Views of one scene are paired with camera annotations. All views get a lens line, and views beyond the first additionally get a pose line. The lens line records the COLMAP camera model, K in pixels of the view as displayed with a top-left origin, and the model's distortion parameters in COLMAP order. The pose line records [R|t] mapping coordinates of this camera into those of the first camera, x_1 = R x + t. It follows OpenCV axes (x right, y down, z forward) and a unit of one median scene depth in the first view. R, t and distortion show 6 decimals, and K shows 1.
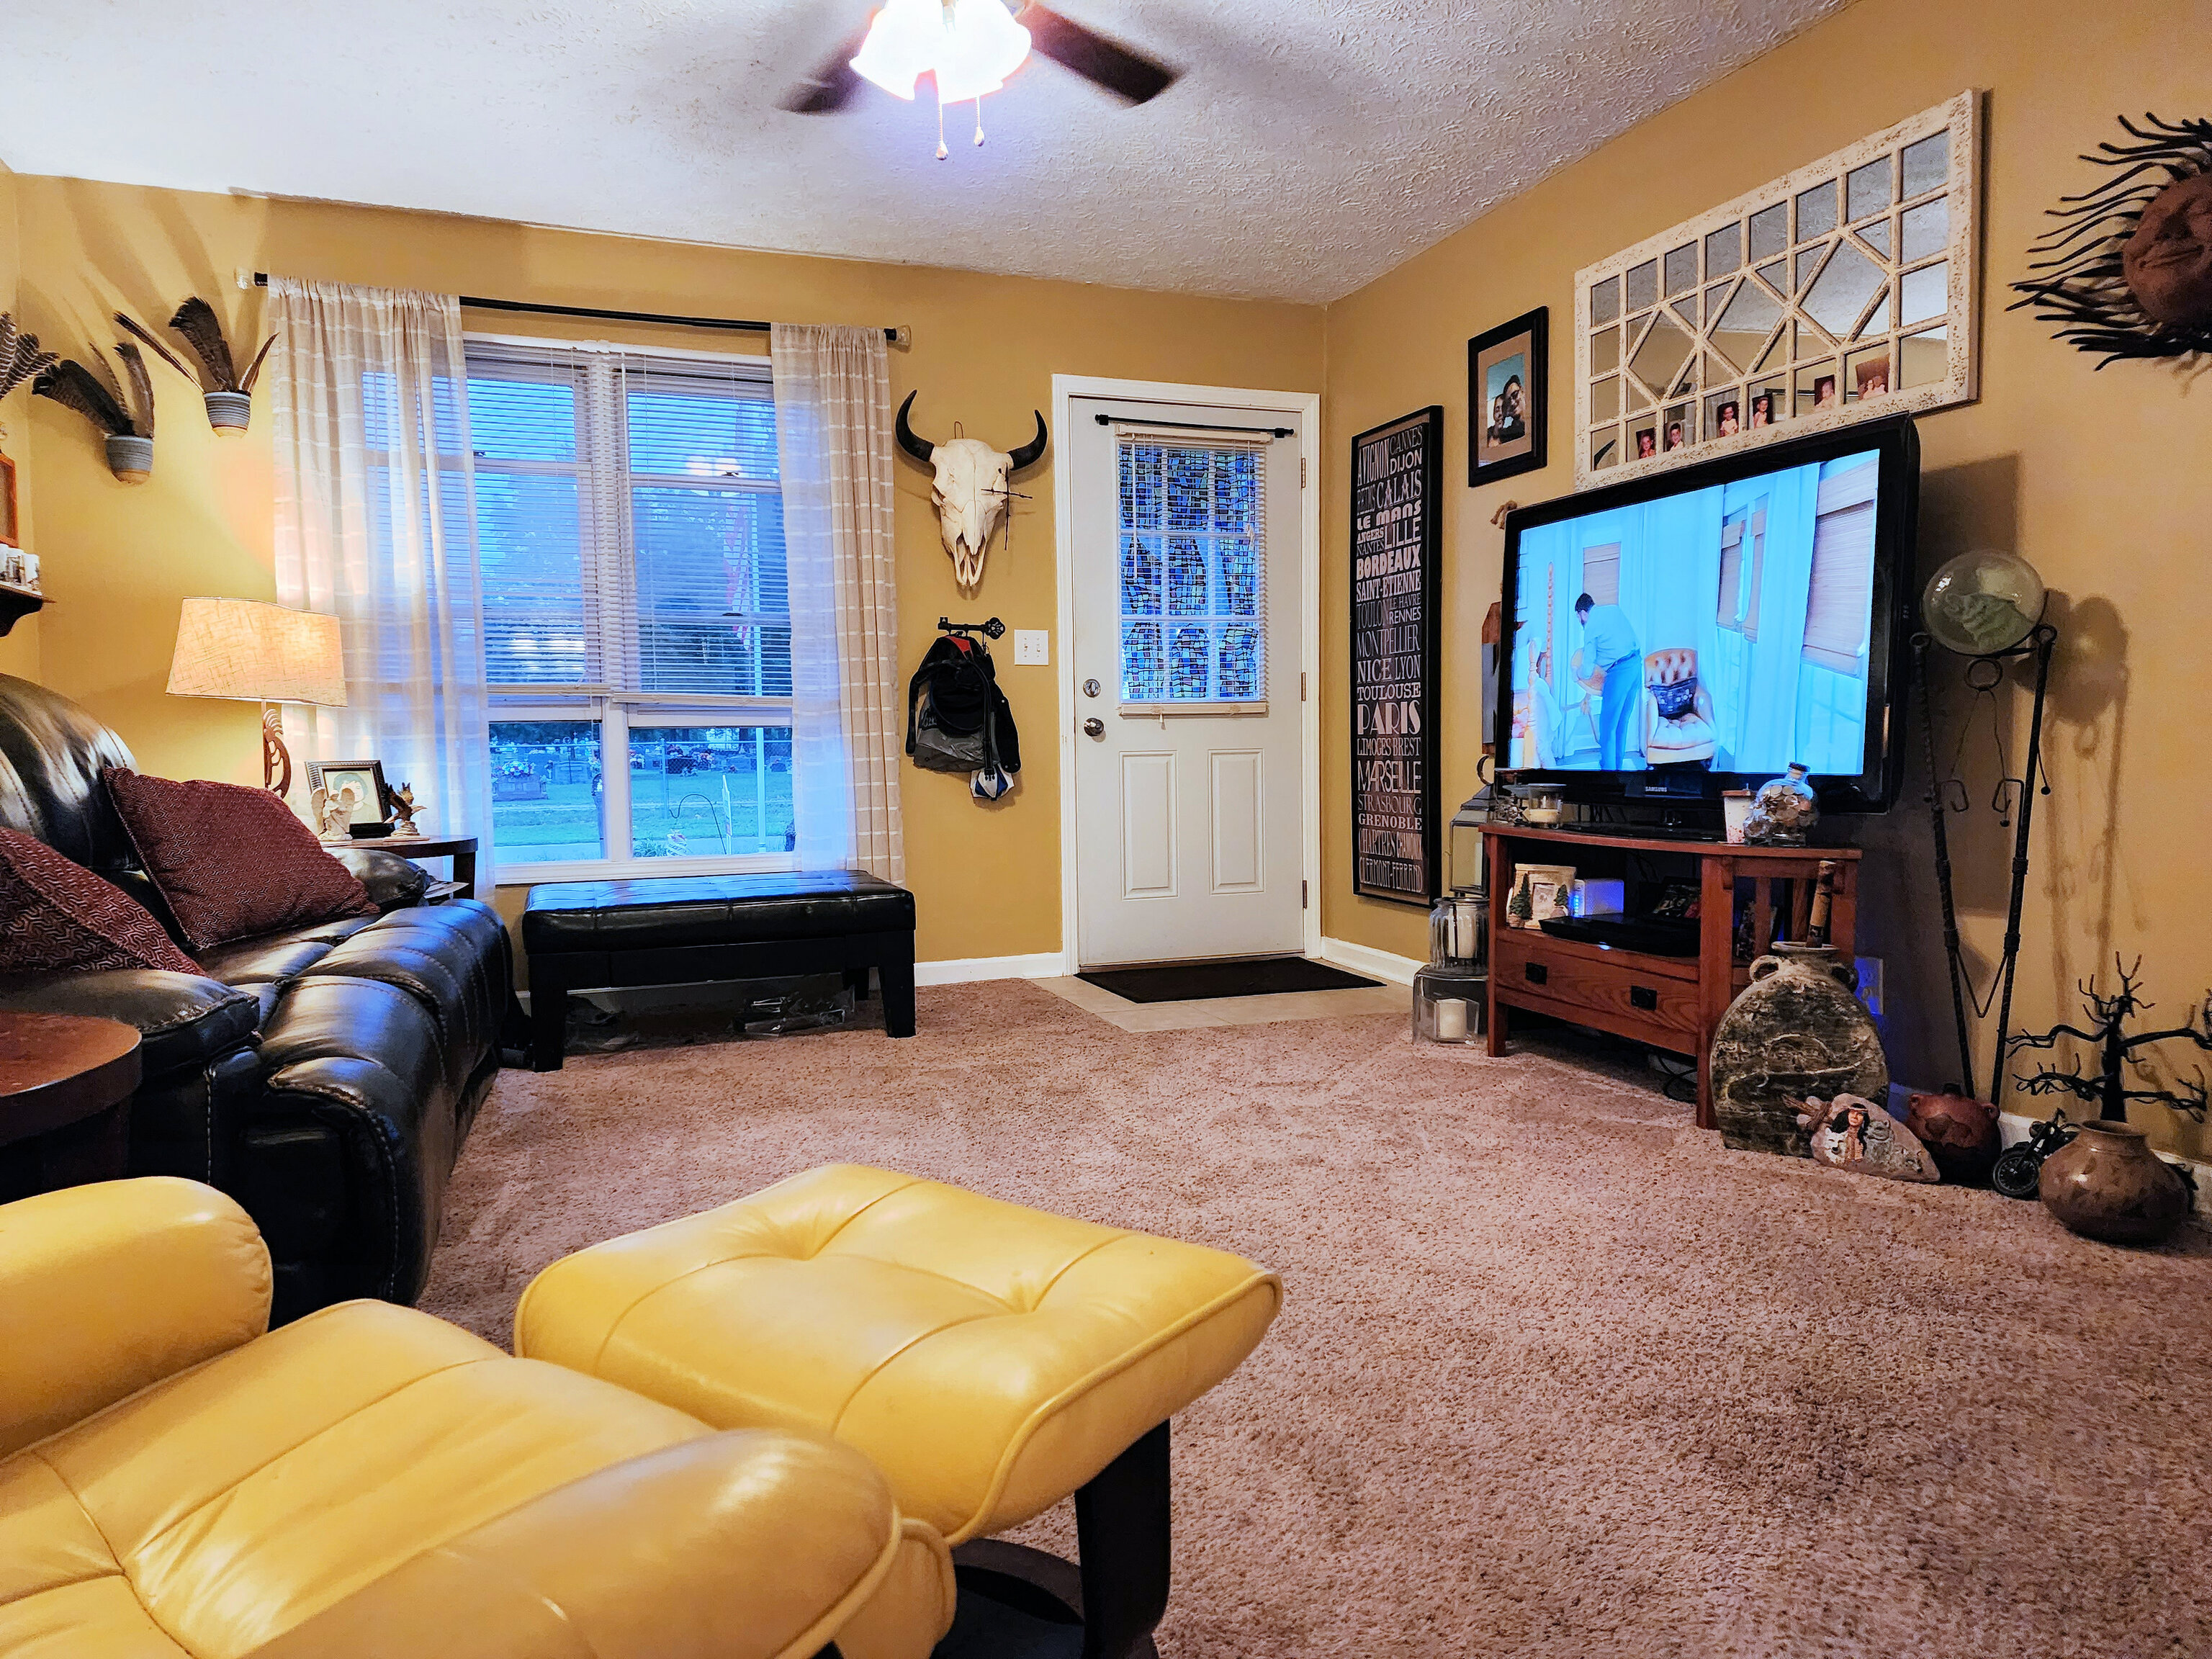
lens RADIAL K [[1453.7, 0, 1106.0], [0, 1453.7, 829.5], [0, 0, 1]] dist [0.077862, -0.070918]
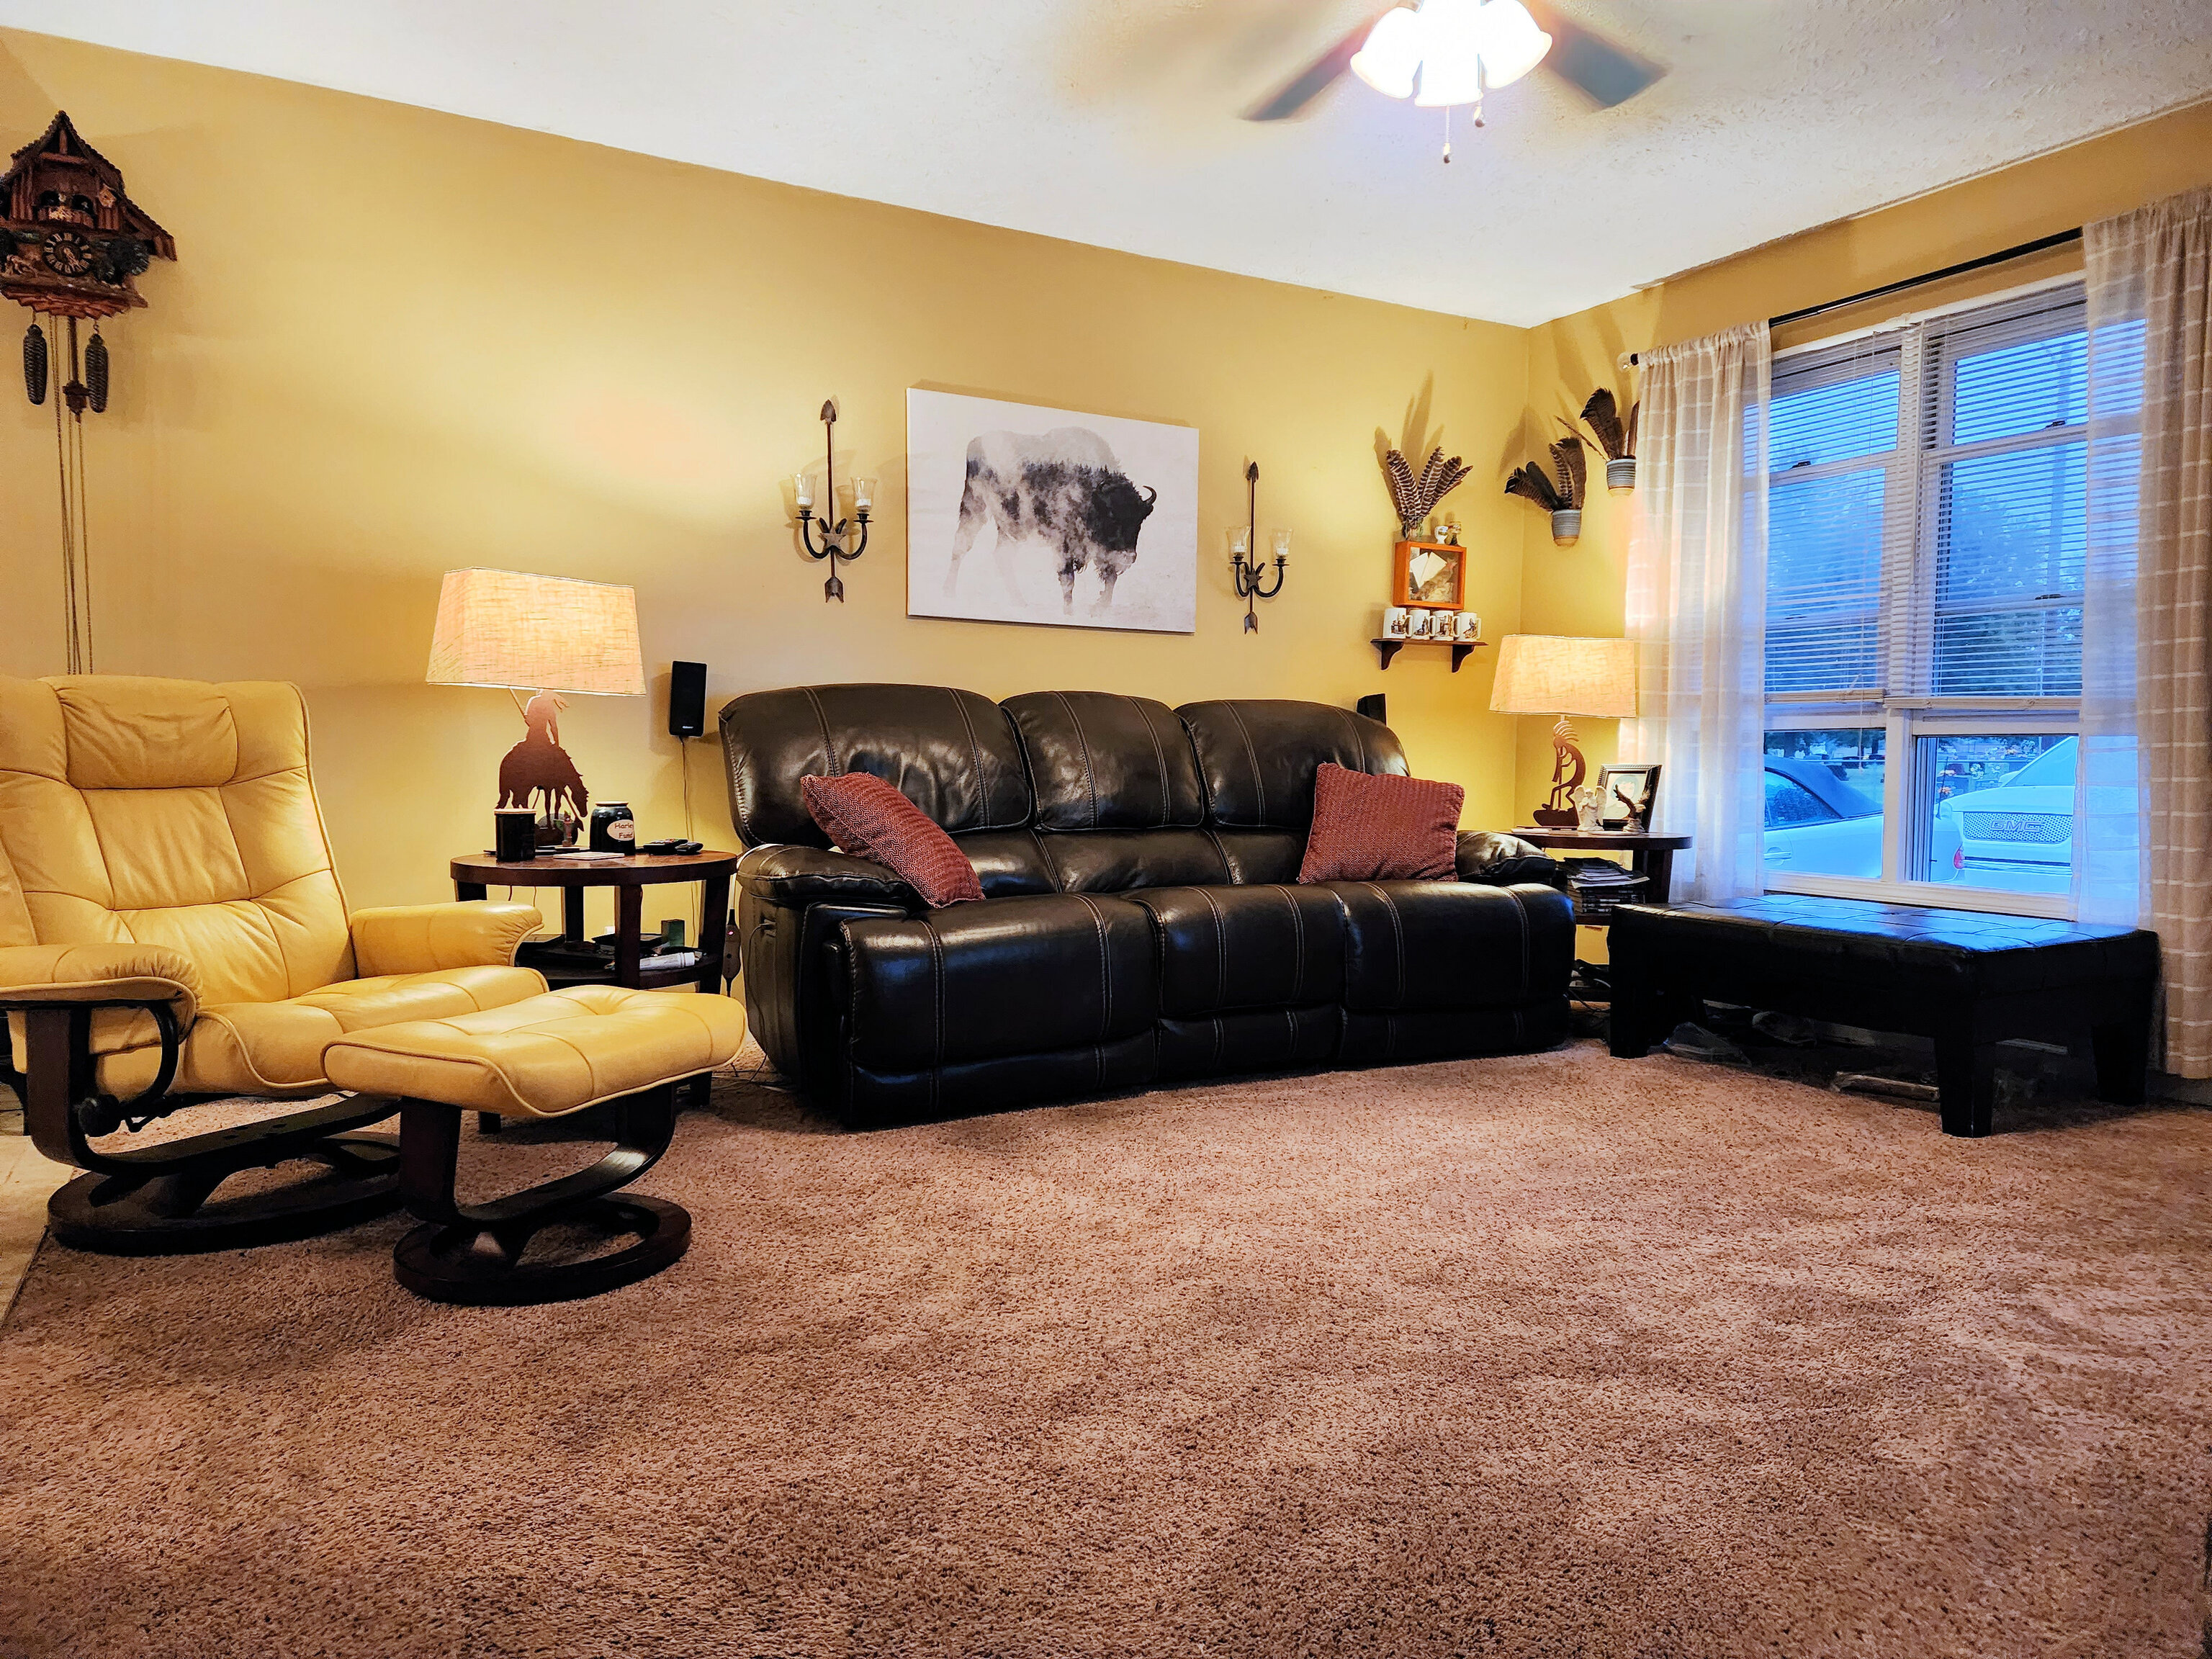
lens RADIAL K [[1453.7, 0, 1106.0], [0, 1453.7, 829.5], [0, 0, 1]] dist [0.077862, -0.070918]
pose [[0.161652, 0.068447, -0.984471, 0.542310], [-0.071643, 0.995773, 0.057469, -0.032323], [0.984244, 0.061241, 0.165872, 0.404121]]
